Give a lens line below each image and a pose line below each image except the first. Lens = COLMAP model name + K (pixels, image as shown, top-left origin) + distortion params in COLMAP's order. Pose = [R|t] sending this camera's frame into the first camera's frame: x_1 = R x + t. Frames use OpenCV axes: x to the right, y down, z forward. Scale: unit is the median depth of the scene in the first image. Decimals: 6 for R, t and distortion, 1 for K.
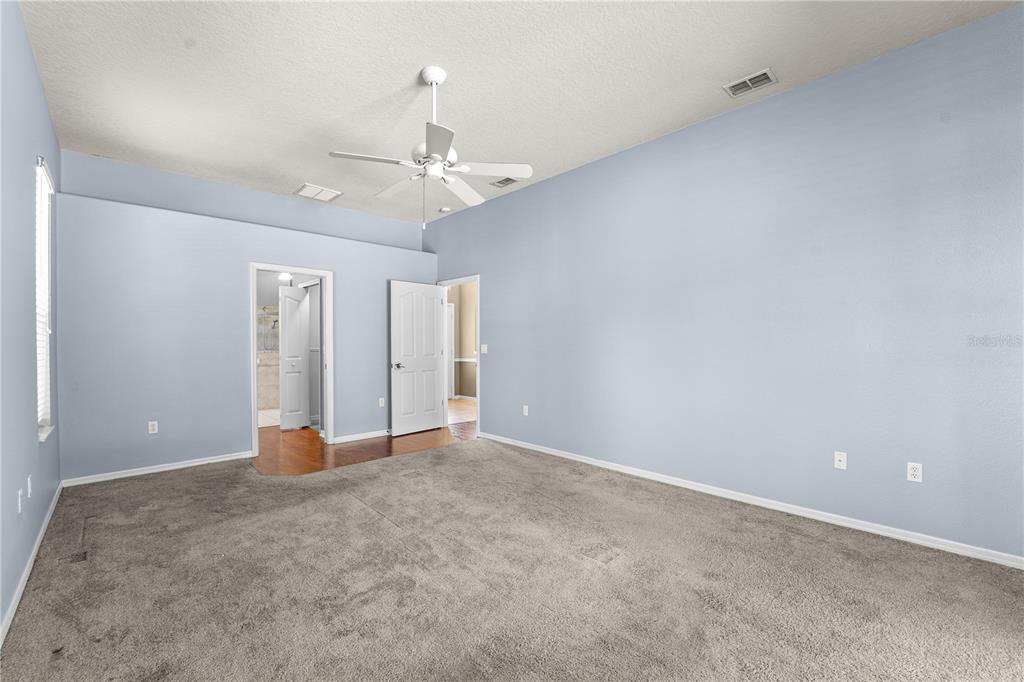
lens RADIAL K [[422.7, 0, 510.6], [0, 422.7, 342.5], [0, 0, 1]] dist [-0.026493, 0.001860]
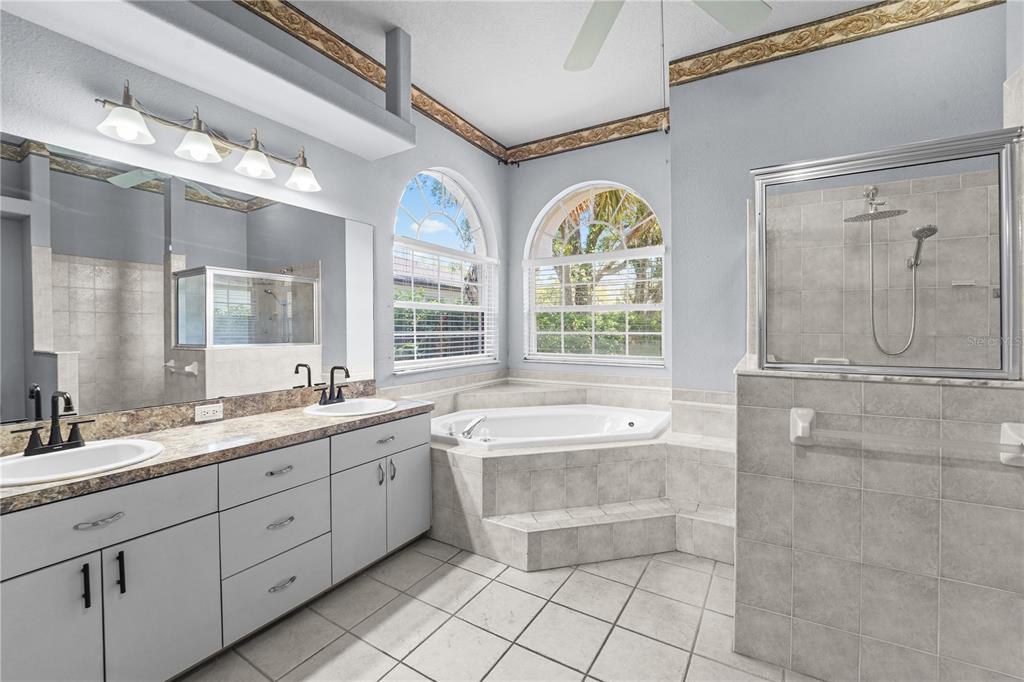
lens RADIAL K [[422.7, 0, 517.8], [0, 422.7, 324.0], [0, 0, 1]] dist [-0.026493, 0.001860]
pose [[0.254568, -0.004530, -0.967044, -0.446820], [-0.006354, 0.999960, -0.006357, 0.002903], [0.967034, 0.007763, 0.254529, 0.813930]]
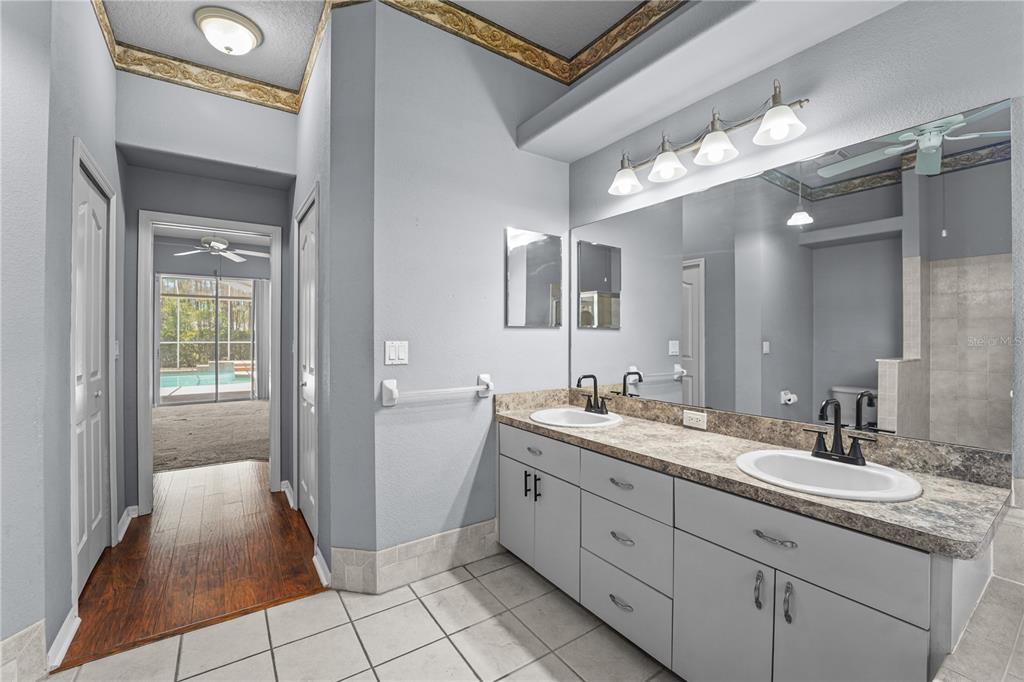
lens RADIAL K [[422.7, 0, 515.3], [0, 422.7, 337.4], [0, 0, 1]] dist [-0.026493, 0.001860]
pose [[-0.987152, 0.001137, 0.159781, -0.644582], [0.002455, 0.999965, 0.008053, 0.003911], [-0.159766, 0.008342, -0.987120, 0.947571]]
